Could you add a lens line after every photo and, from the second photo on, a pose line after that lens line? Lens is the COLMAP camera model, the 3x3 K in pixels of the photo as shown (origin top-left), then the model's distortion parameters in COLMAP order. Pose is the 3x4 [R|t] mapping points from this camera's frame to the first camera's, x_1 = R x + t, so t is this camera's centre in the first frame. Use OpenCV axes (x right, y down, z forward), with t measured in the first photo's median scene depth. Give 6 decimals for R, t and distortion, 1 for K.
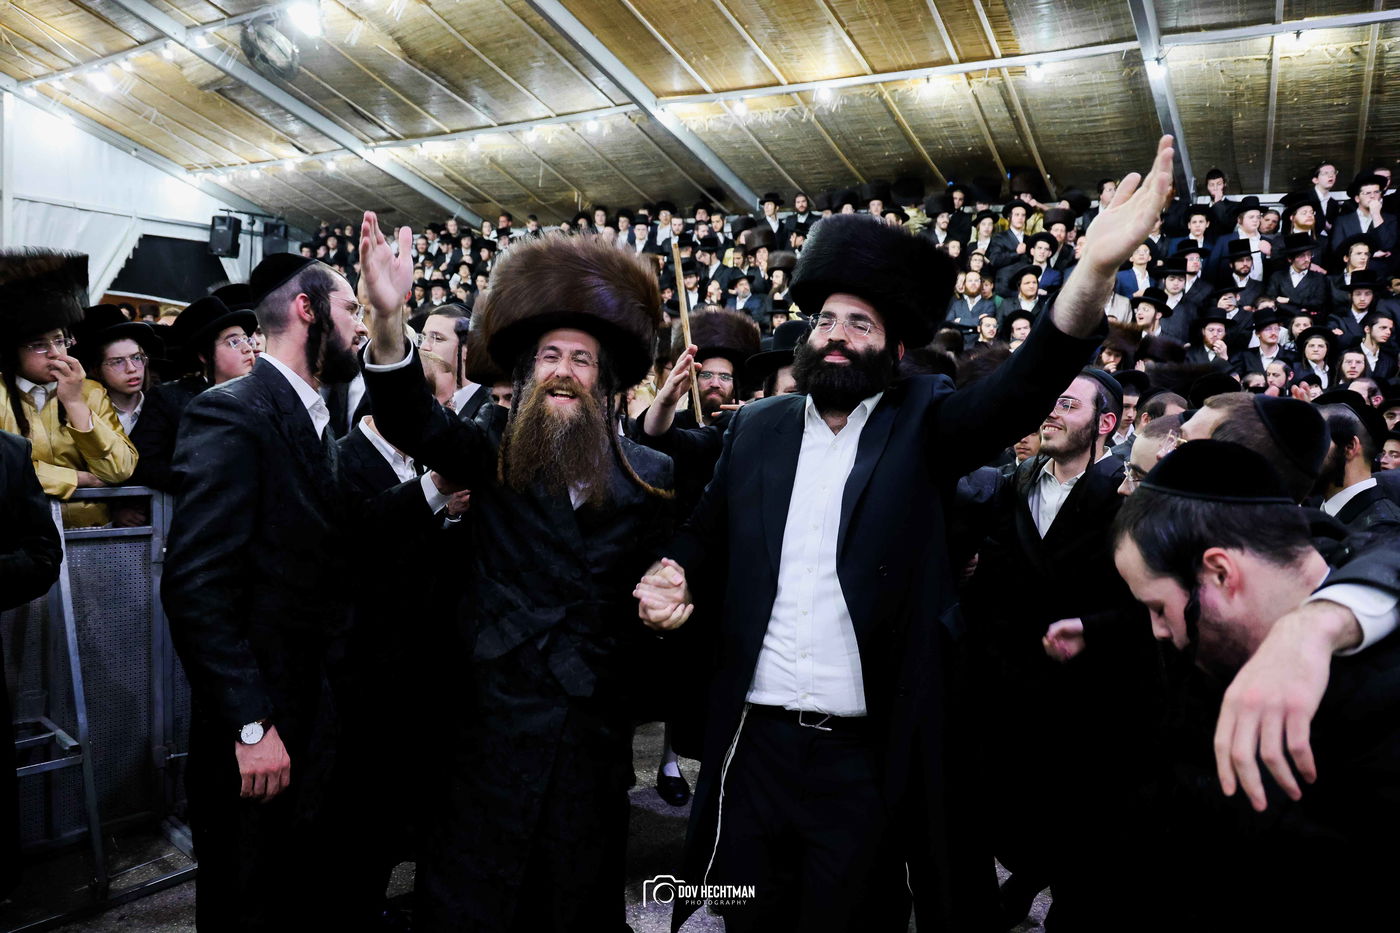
lens RADIAL K [[953.5, 0, 700.0], [0, 953.5, 466.5], [0, 0, 1]] dist [0.005713, 0.007829]
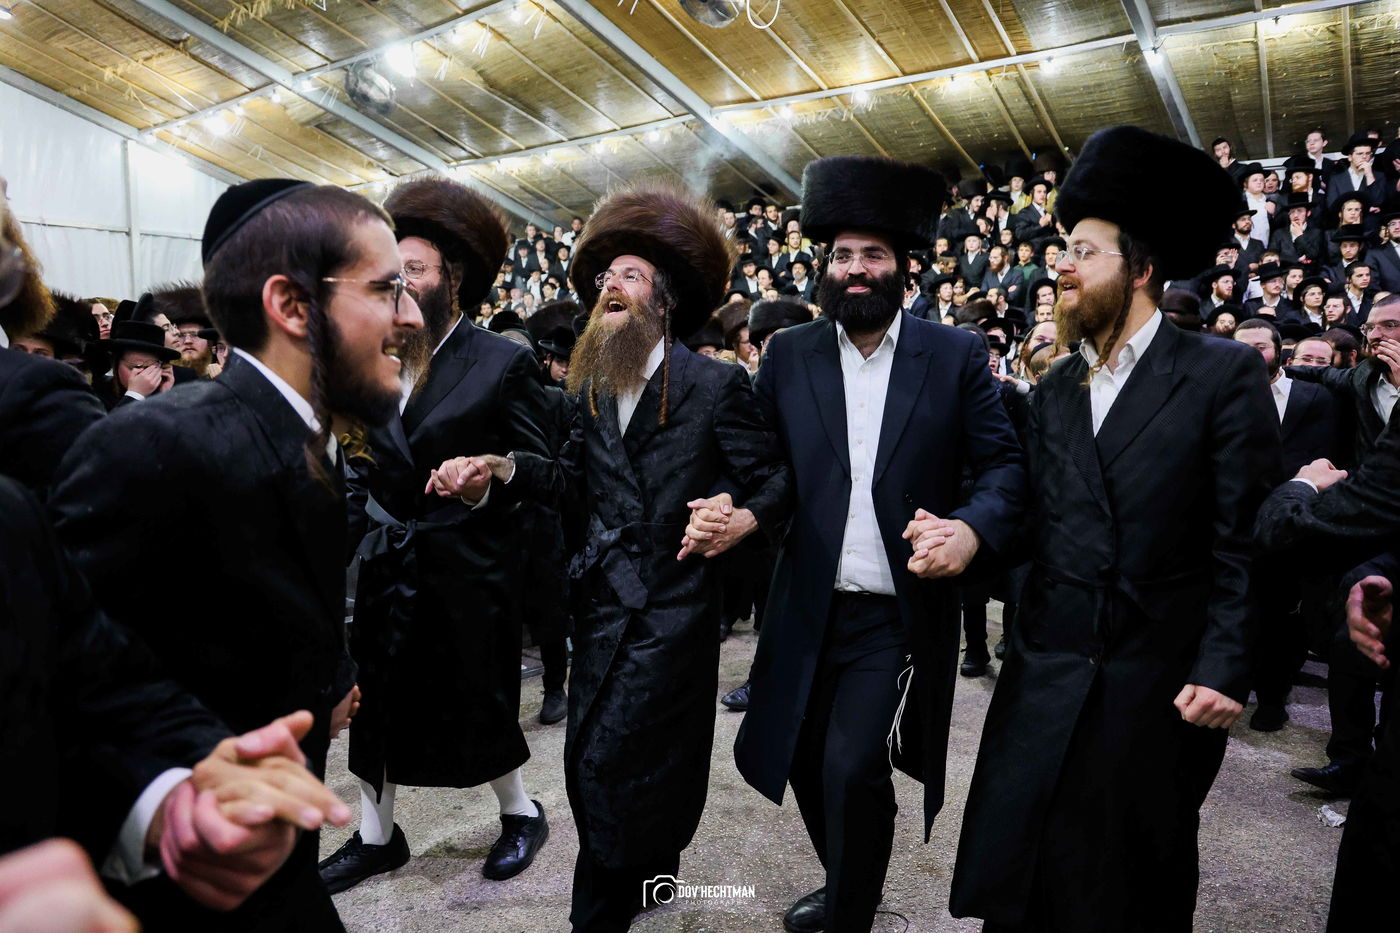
lens RADIAL K [[947.5, 0, 700.0], [0, 947.5, 466.5], [0, 0, 1]] dist [-0.003745, 0.004770]
pose [[0.996623, -0.047635, -0.066880, -0.004730], [0.048411, 0.998777, 0.010029, 0.024571], [0.066321, -0.013233, 0.997711, -0.127413]]
